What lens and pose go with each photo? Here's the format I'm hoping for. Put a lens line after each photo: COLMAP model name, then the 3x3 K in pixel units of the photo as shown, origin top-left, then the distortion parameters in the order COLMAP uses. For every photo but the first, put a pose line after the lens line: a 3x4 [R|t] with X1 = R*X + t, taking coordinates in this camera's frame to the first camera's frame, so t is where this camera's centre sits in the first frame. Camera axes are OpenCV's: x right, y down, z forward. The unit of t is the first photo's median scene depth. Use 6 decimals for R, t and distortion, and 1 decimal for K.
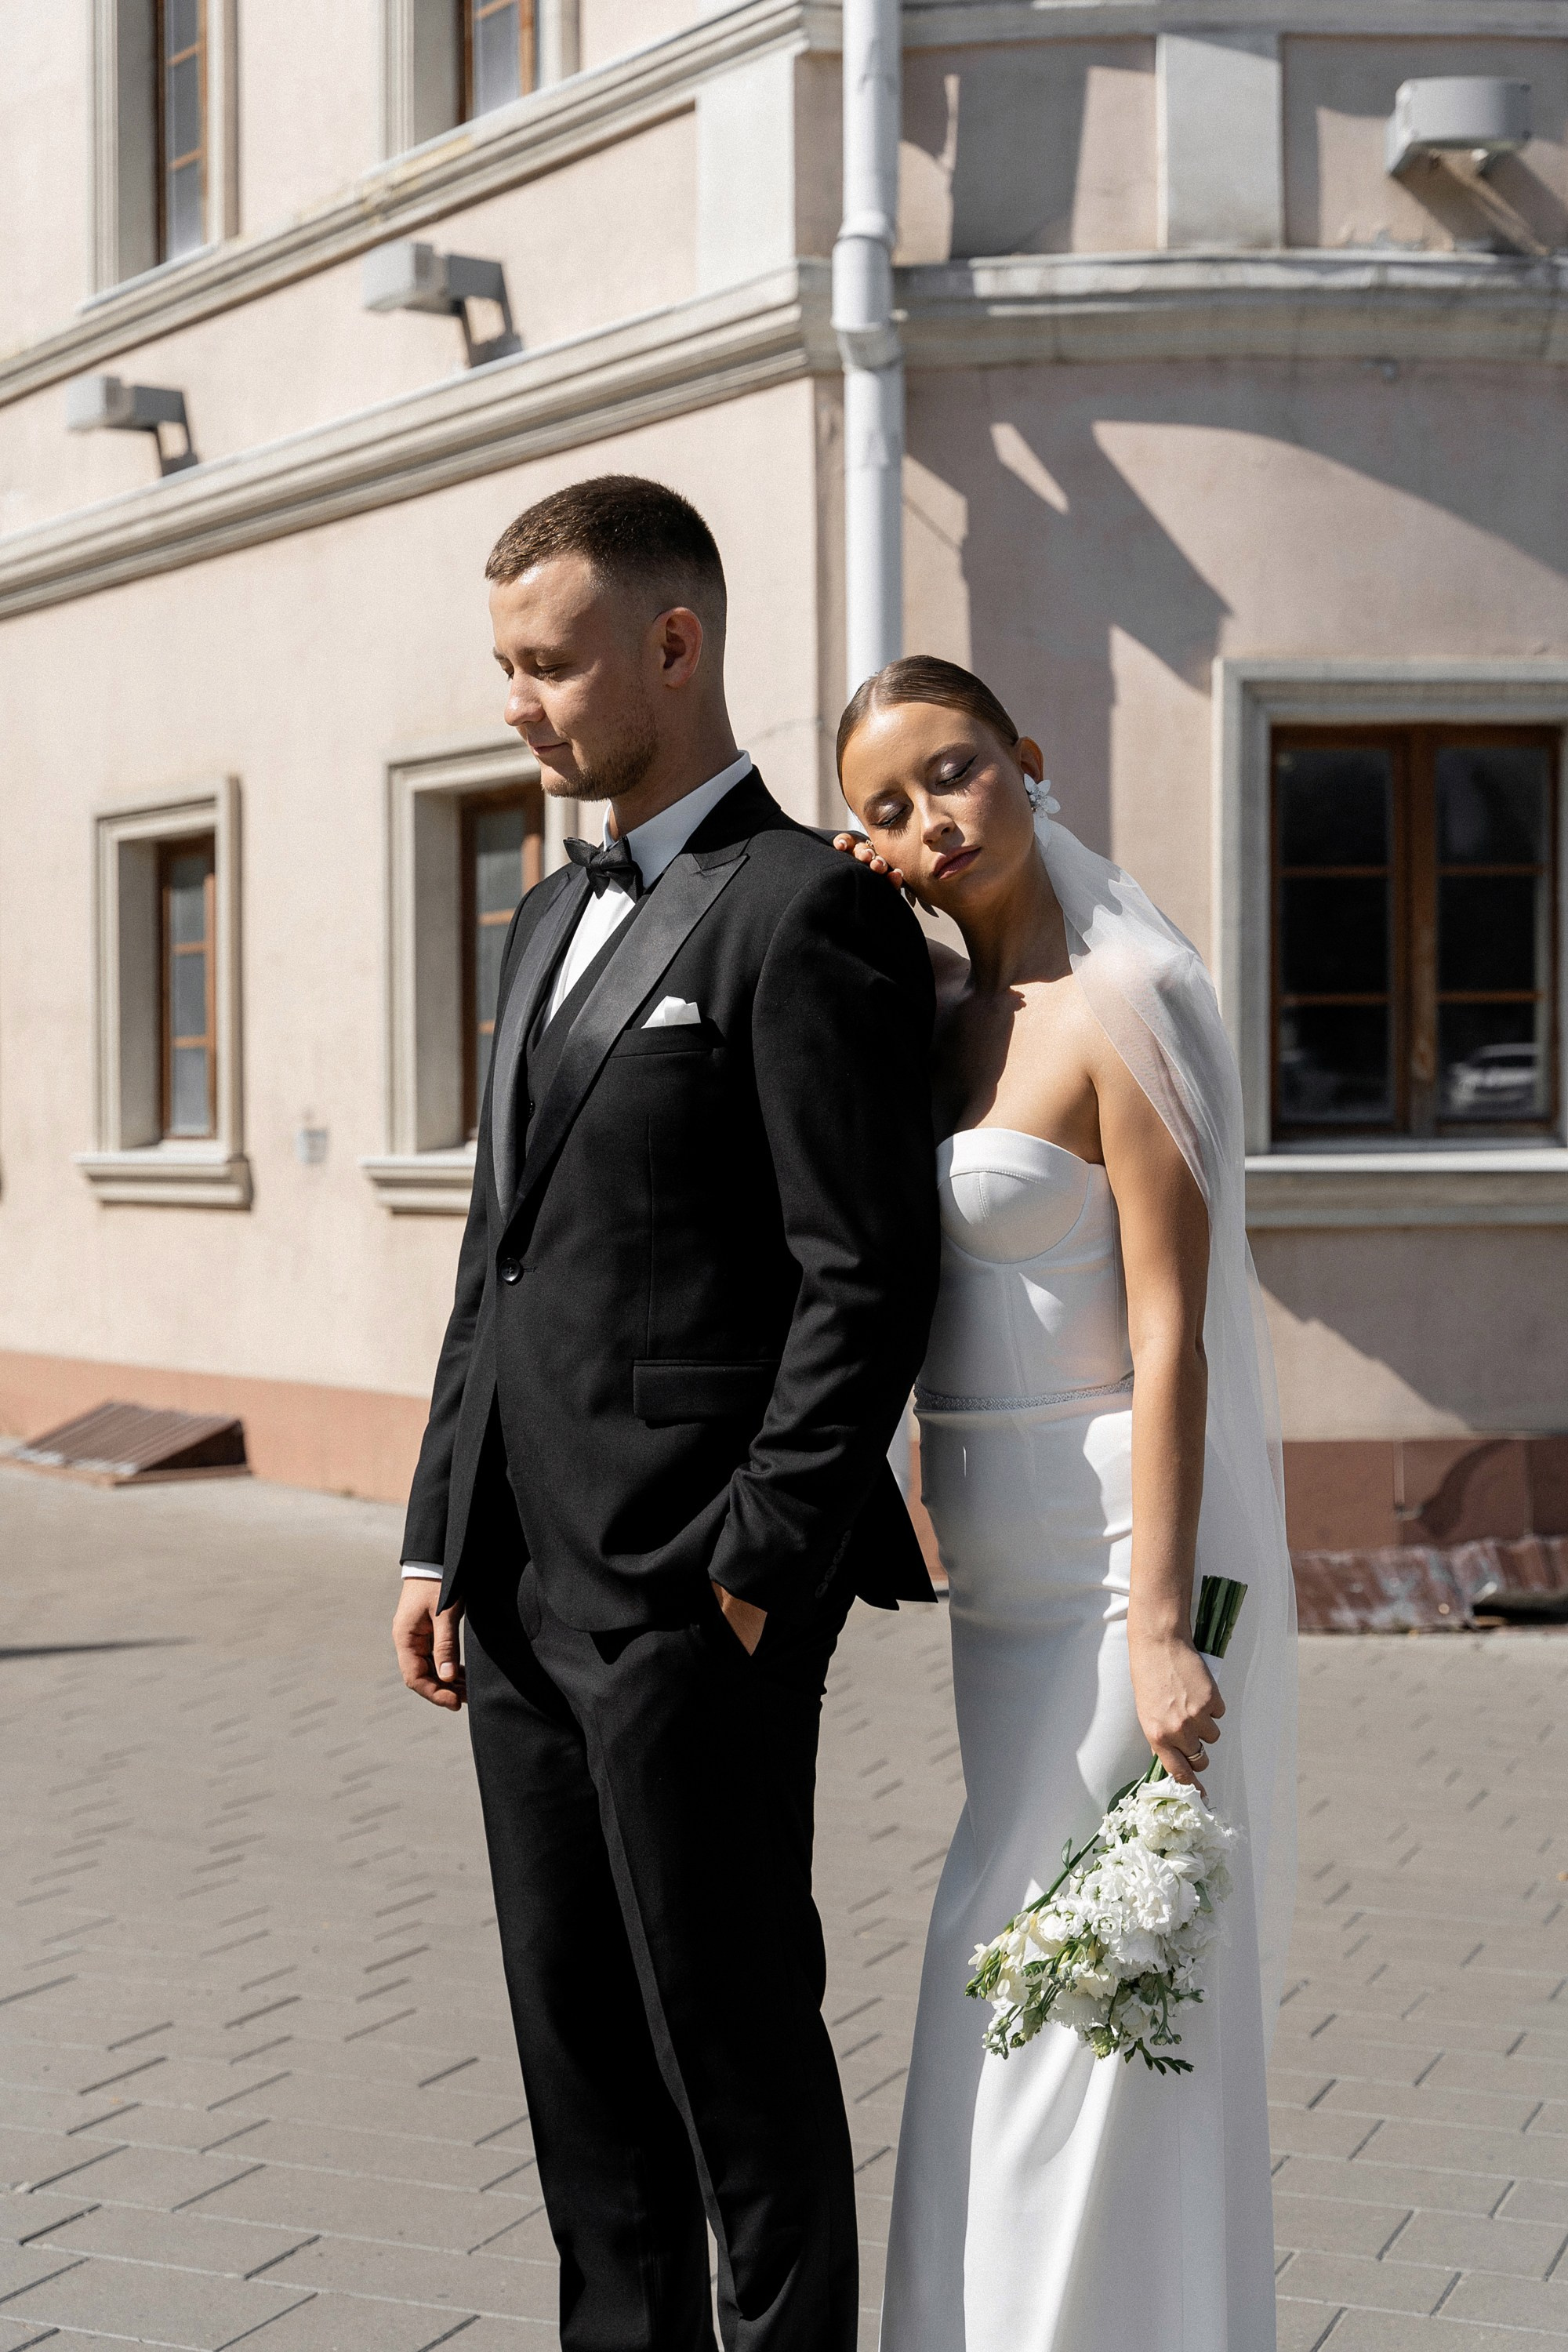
lens RADIAL K [[3548.5, 0, 784.0], [0, 3548.5, 1176.0], [0, 0, 1]] dist [-0.016604, 0.007227]
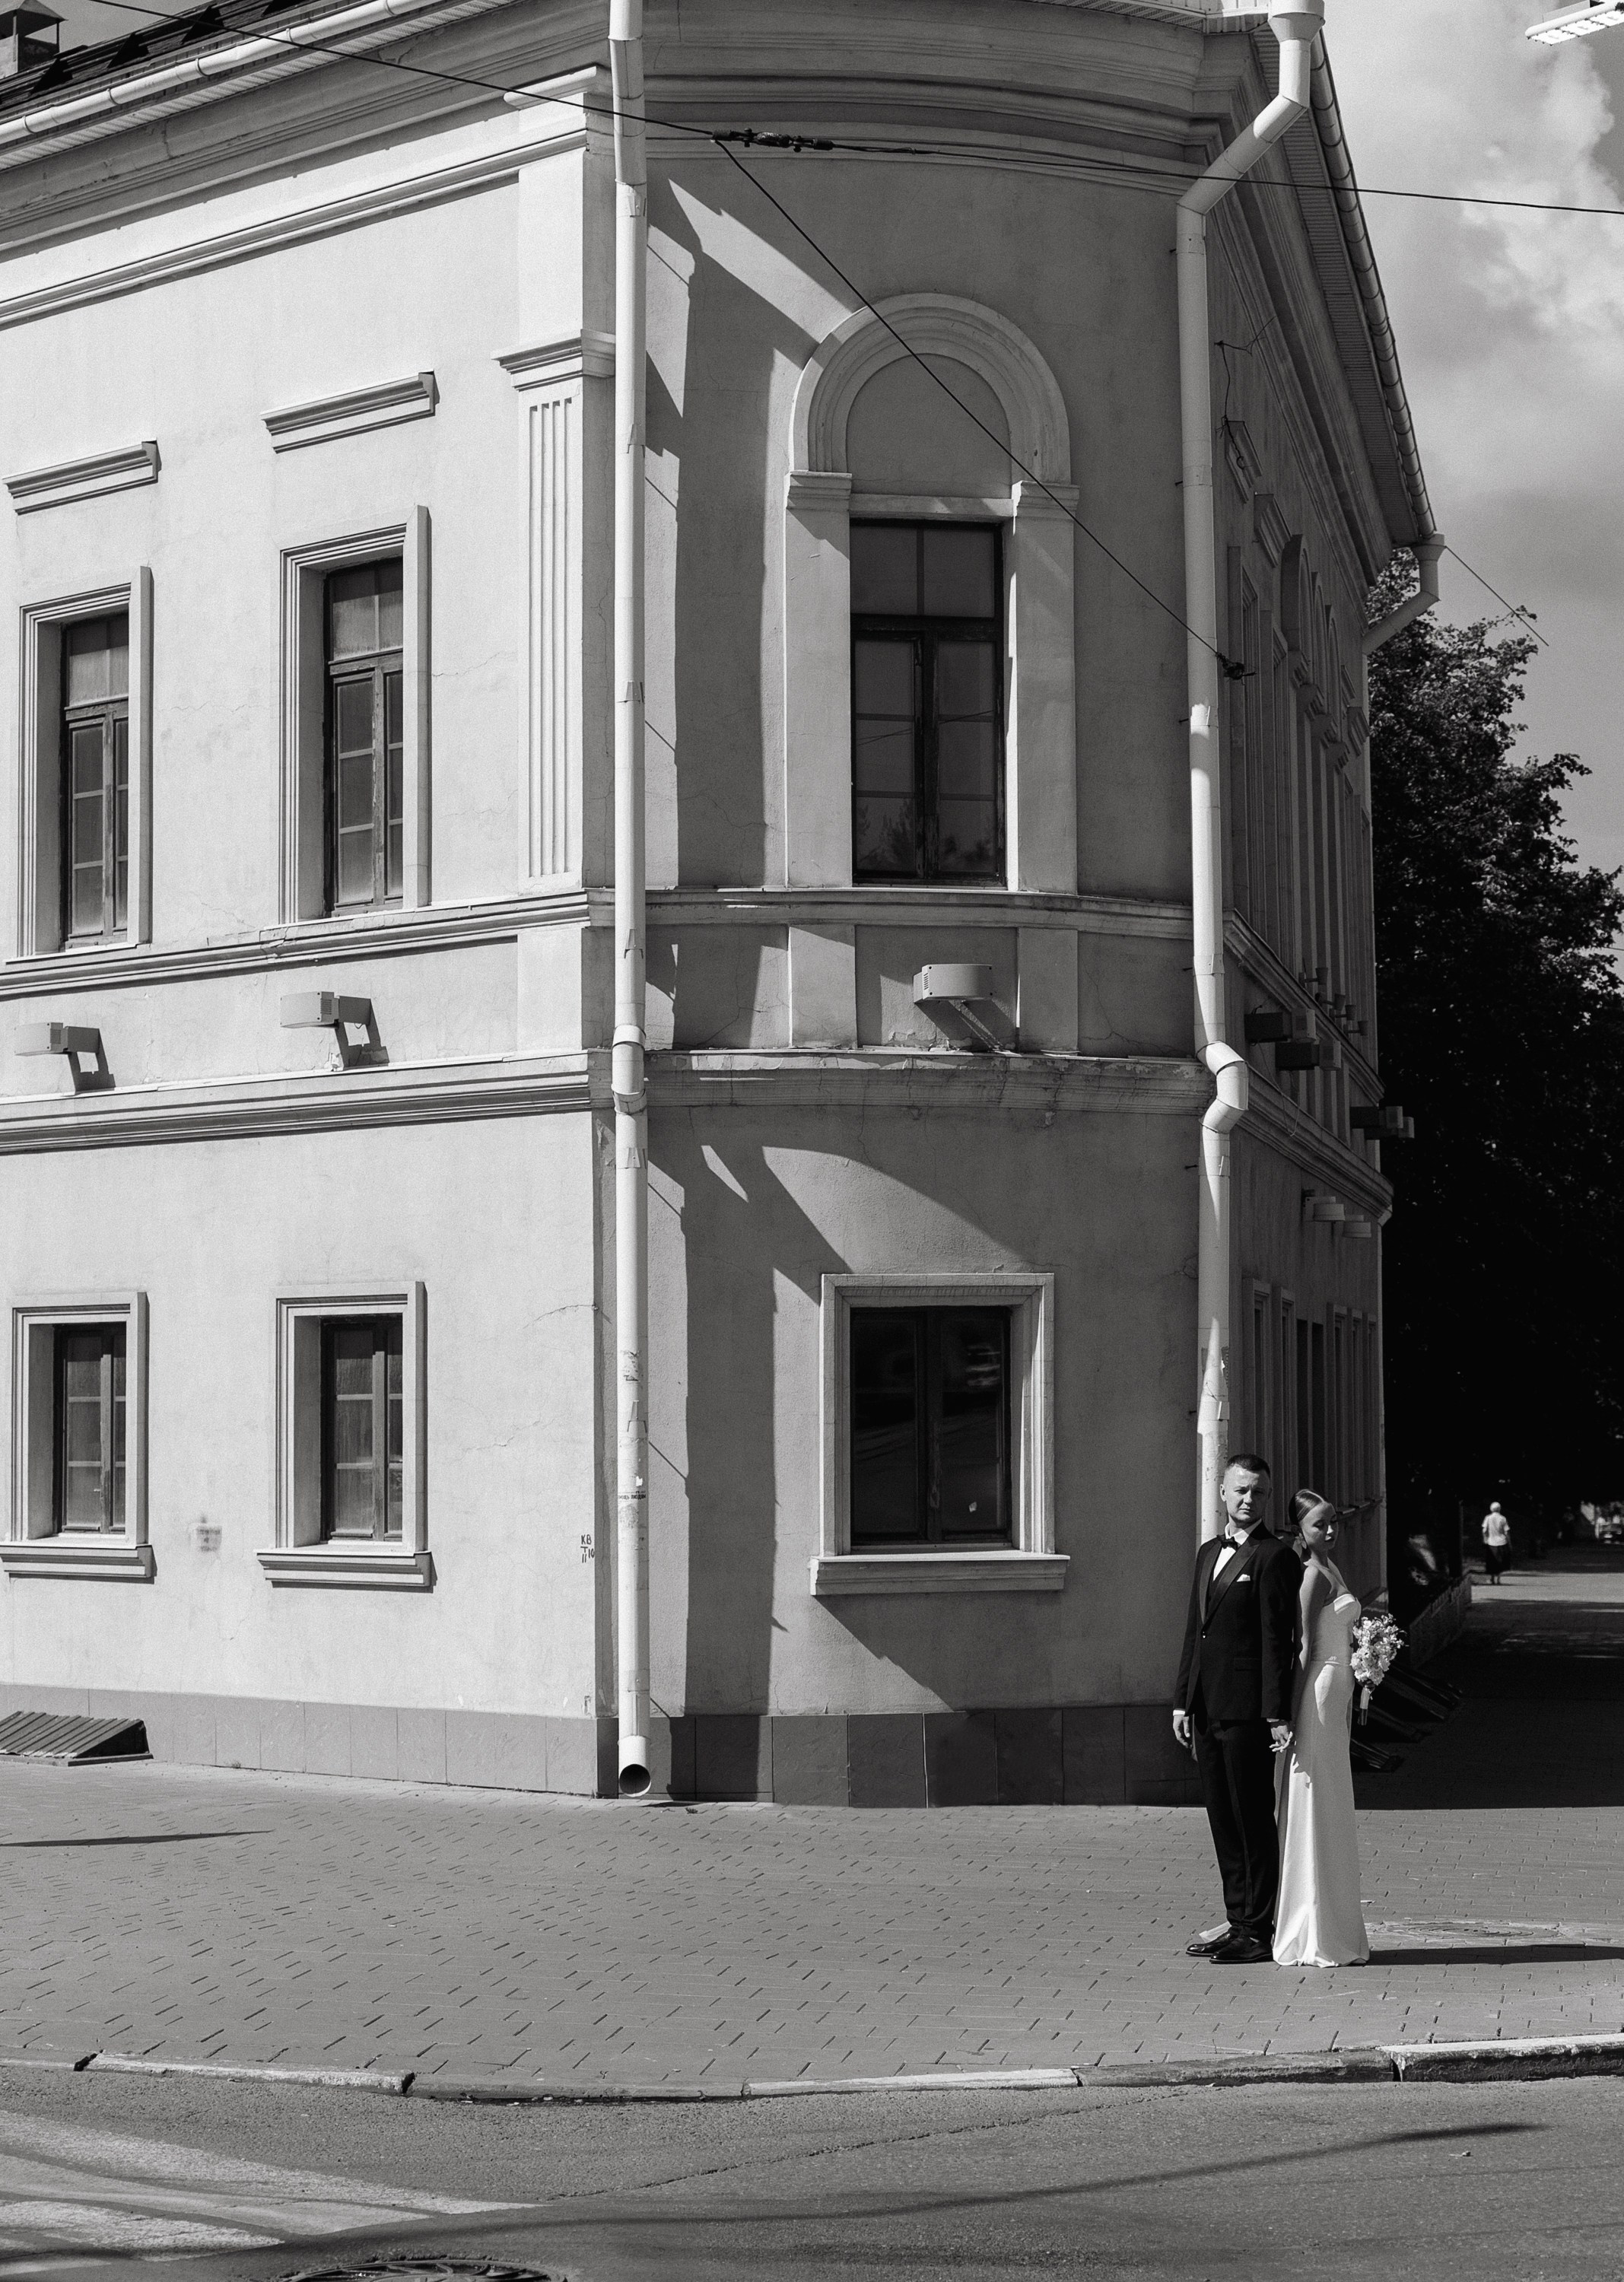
lens RADIAL K [[4468.8, 0, 812.0], [0, 4468.8, 1141.0], [0, 0, 1]] dist [-0.132507, -0.140792]
pose [[0.982232, 0.006025, 0.187572, -0.303302], [0.007095, 0.997578, -0.069196, -0.057650], [-0.187535, 0.069298, 0.979810, -1.197480]]
